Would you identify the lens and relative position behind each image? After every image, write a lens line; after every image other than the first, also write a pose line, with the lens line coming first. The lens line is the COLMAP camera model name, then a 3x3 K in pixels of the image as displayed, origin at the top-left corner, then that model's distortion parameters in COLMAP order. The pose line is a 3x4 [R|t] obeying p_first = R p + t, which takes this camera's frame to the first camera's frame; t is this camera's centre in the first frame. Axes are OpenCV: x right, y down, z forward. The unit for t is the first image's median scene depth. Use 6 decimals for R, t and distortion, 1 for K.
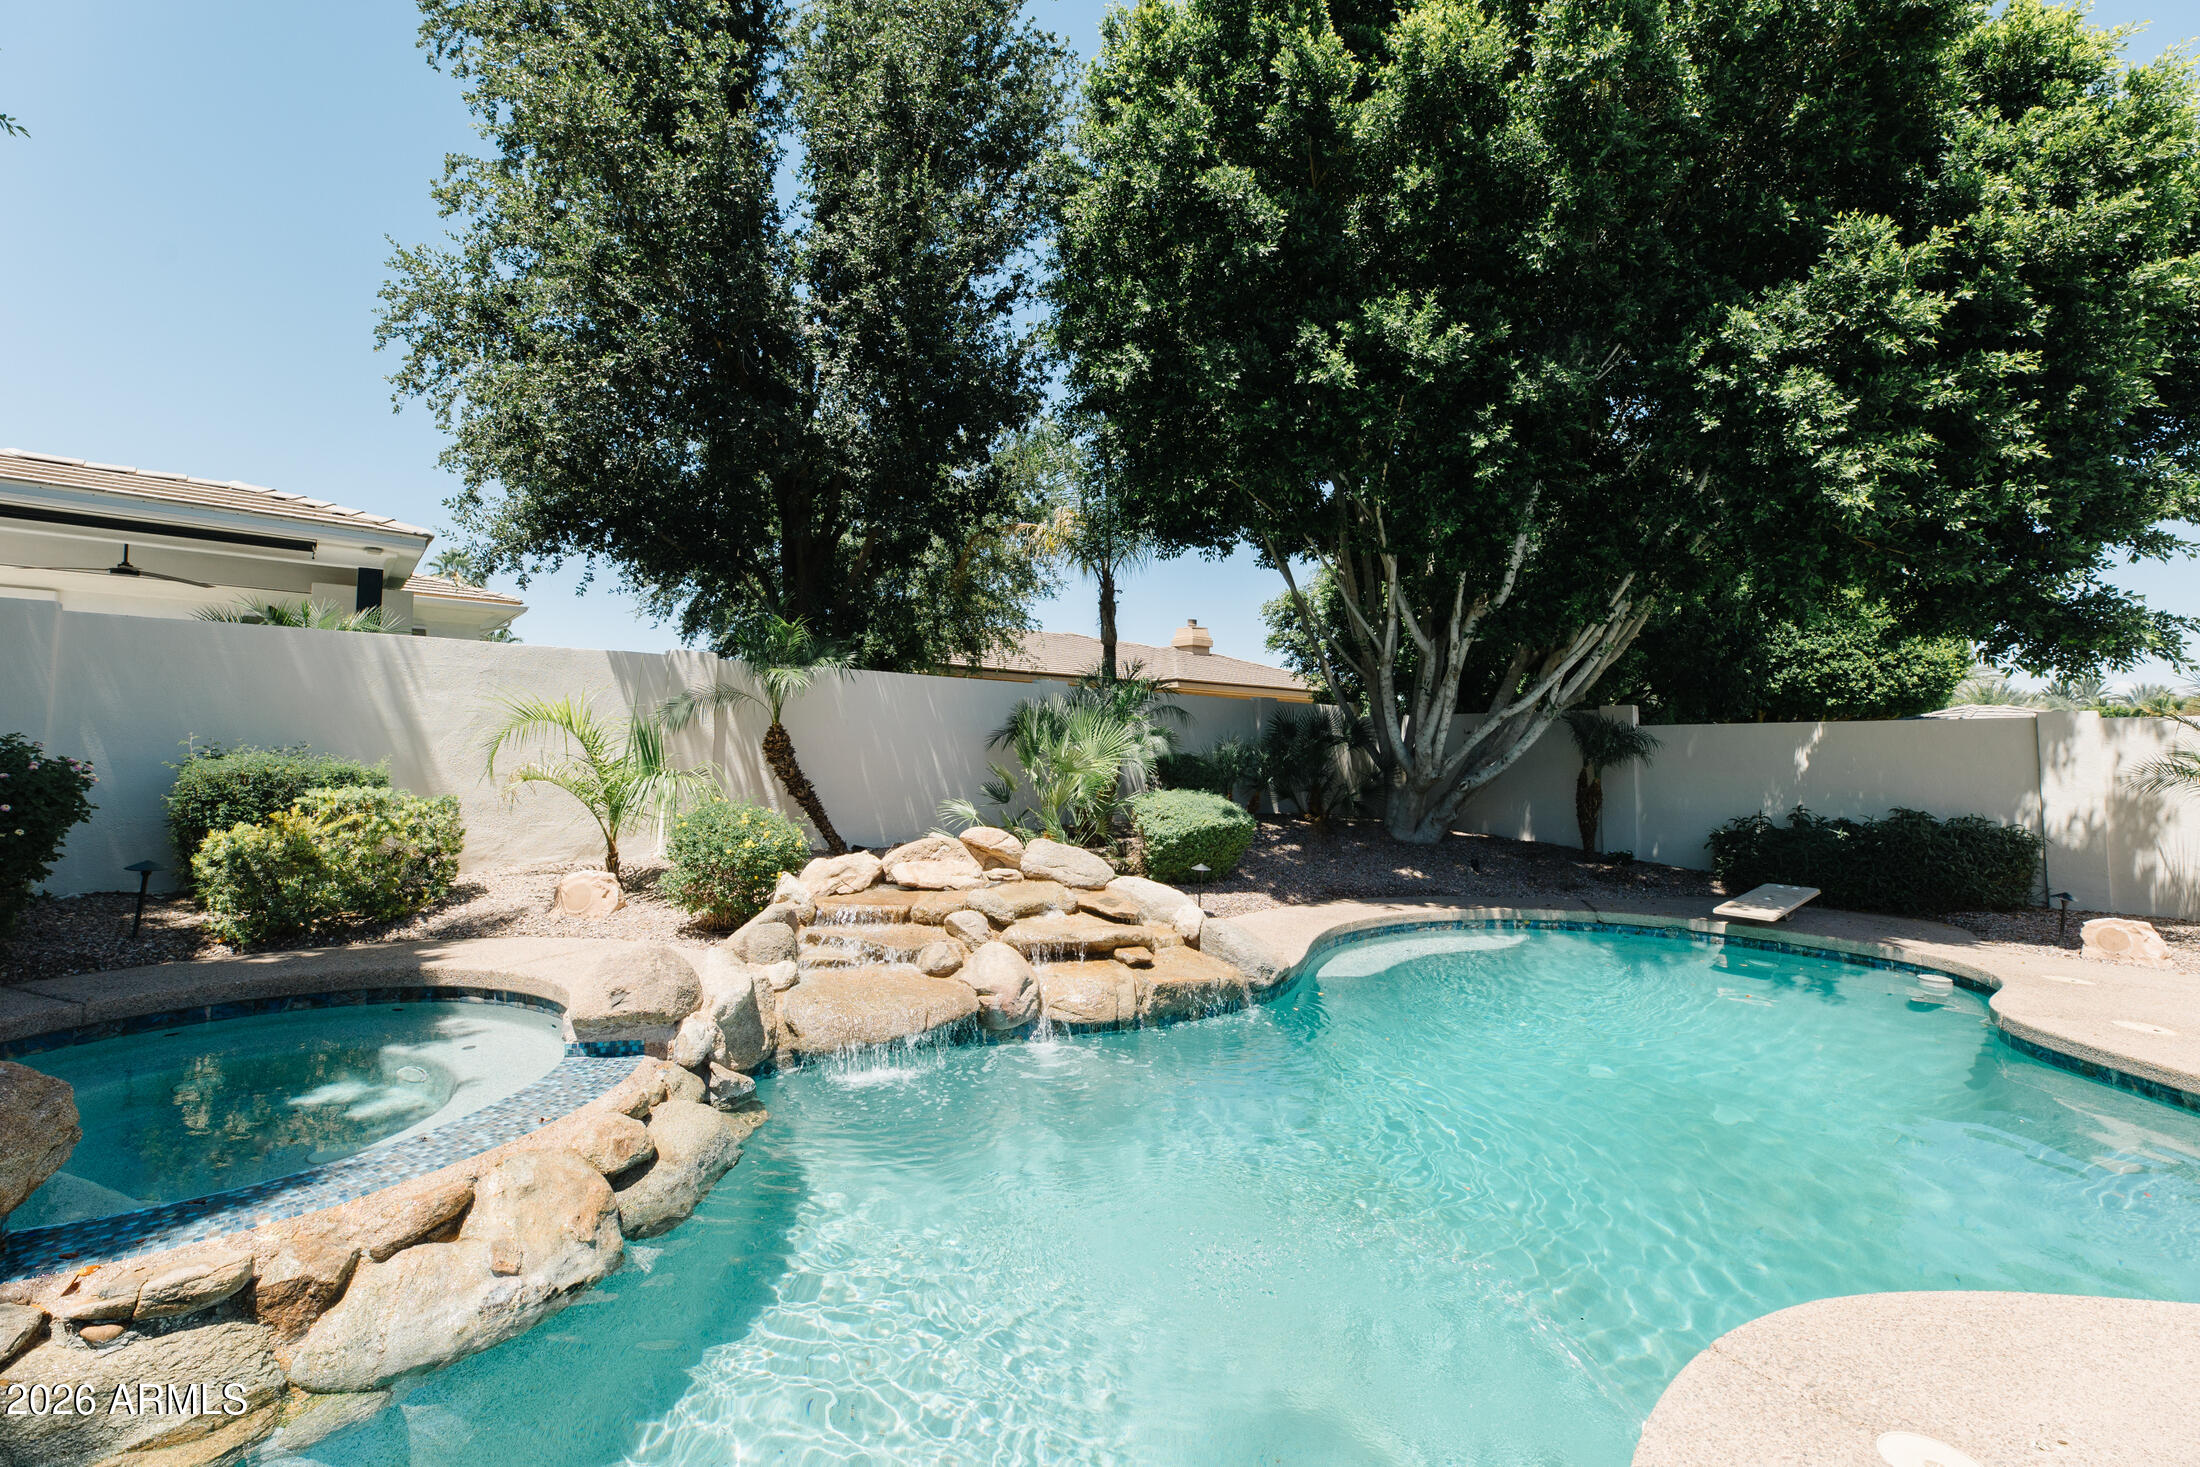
lens RADIAL K [[969.5, 0, 1114.0], [0, 969.5, 713.4], [0, 0, 1]] dist [-0.001209, 0.000632]
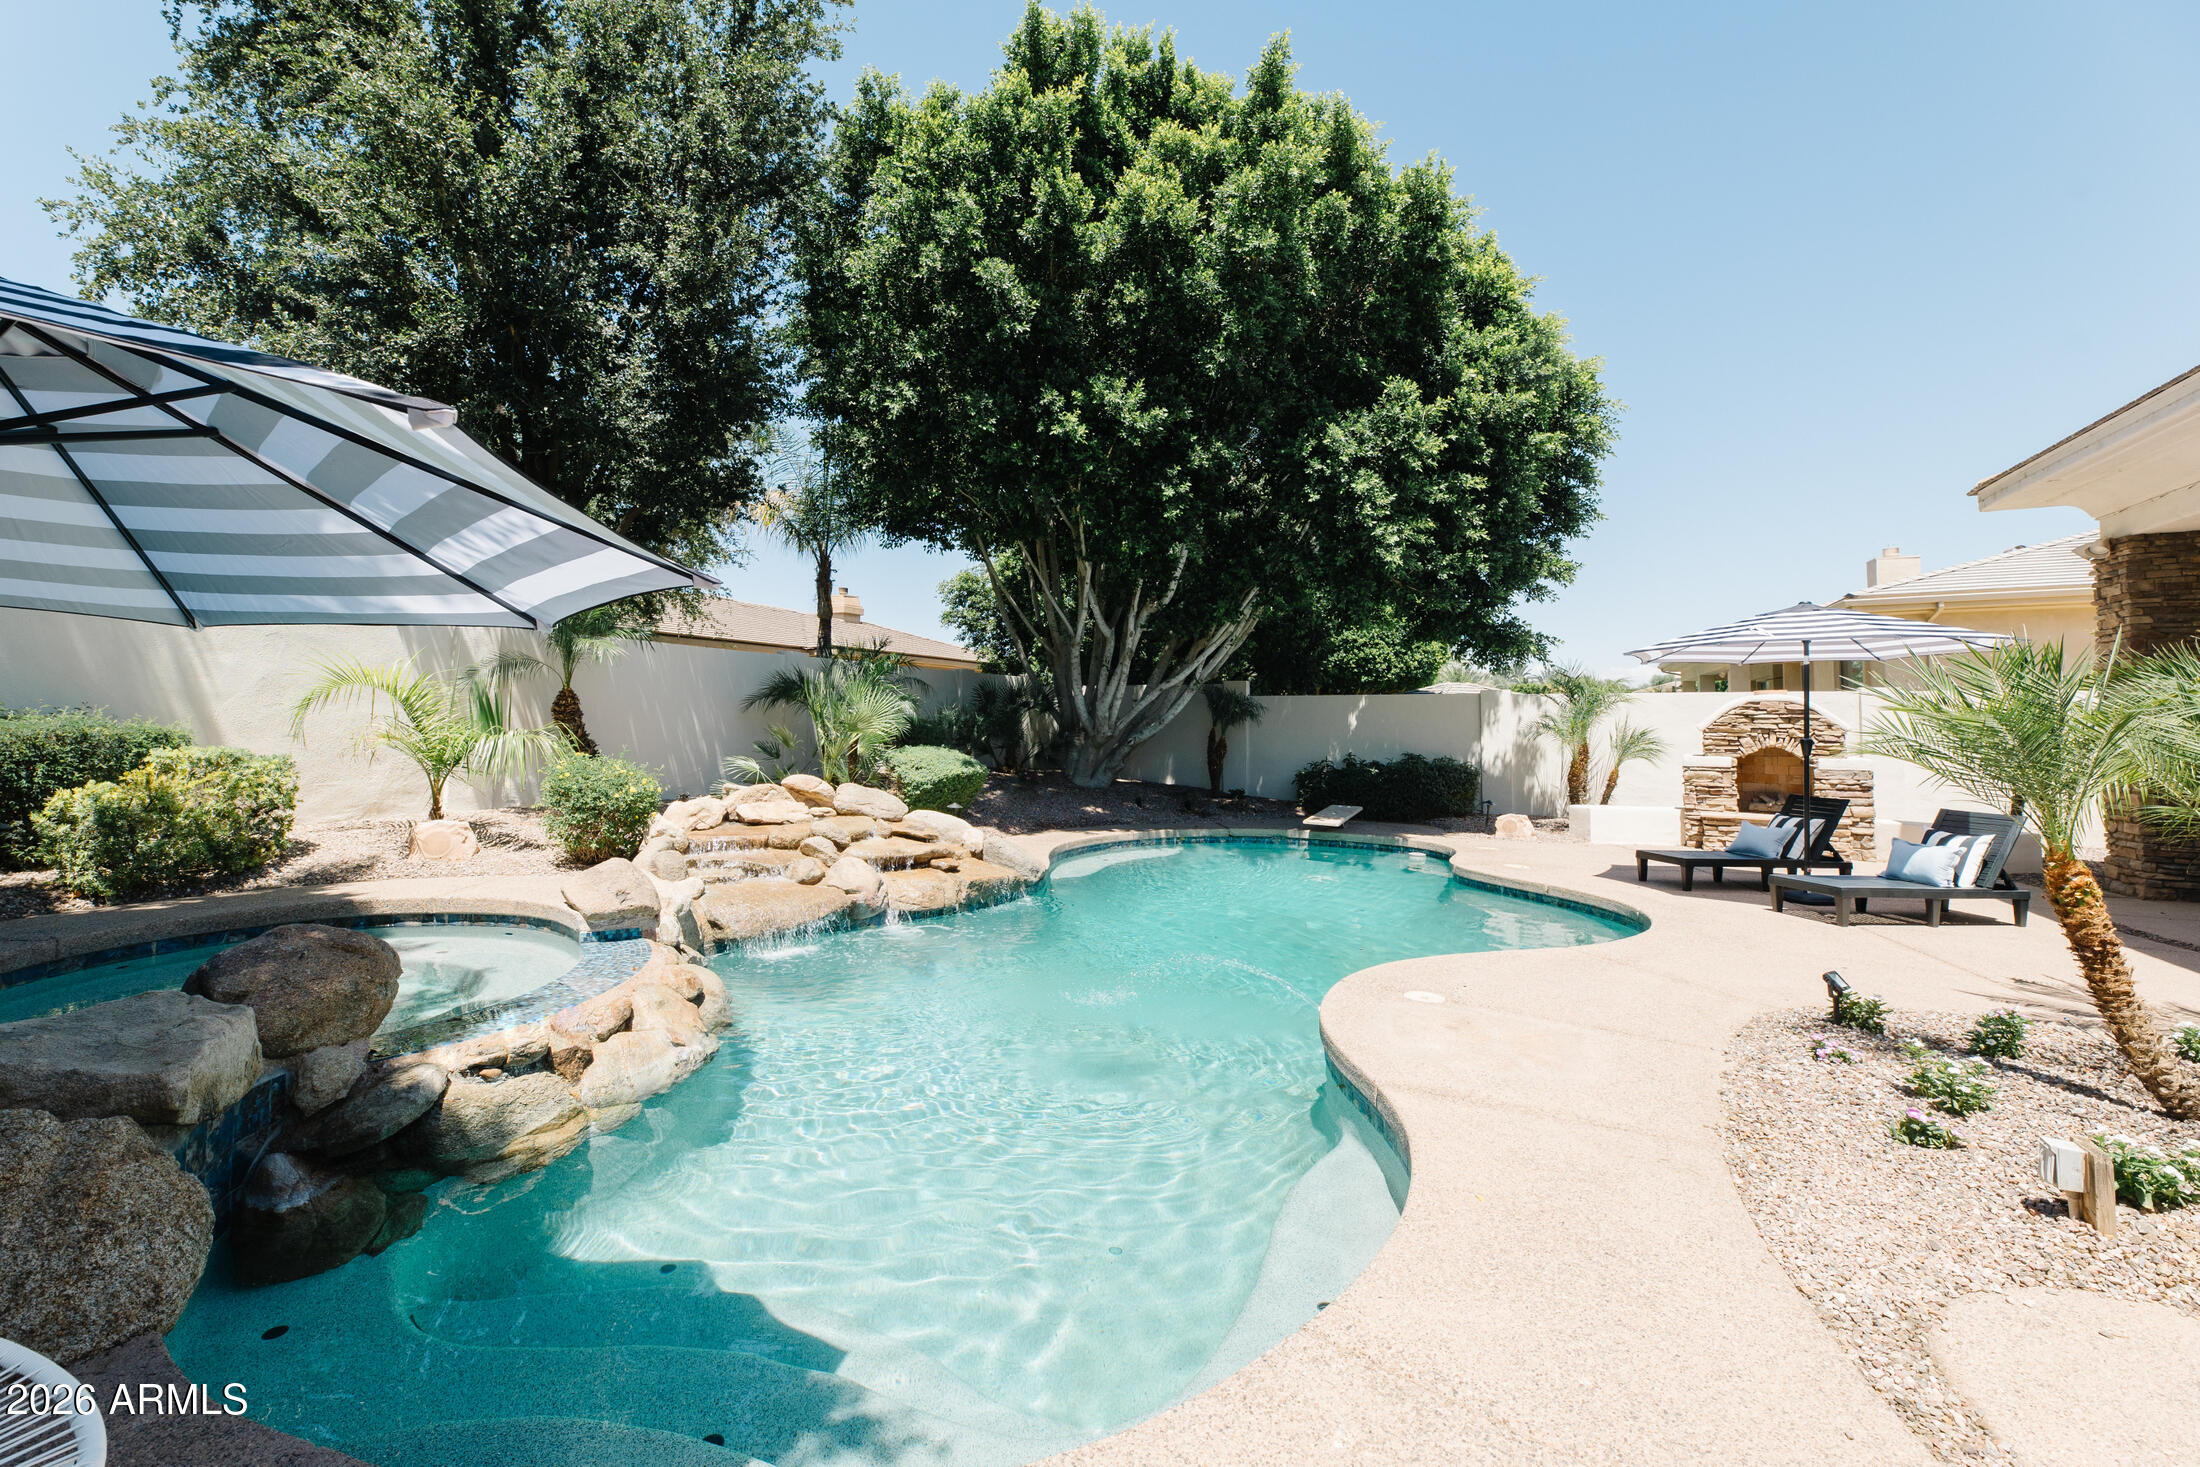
lens RADIAL K [[910.7, 0, 1088.1], [0, 910.7, 728.2], [0, 0, 1]] dist [-0.011332, -0.000597]
pose [[0.940062, -0.003552, 0.340985, -0.188454], [-0.014483, 0.998628, 0.050332, -0.006179], [-0.340696, -0.052253, 0.938720, -0.214926]]
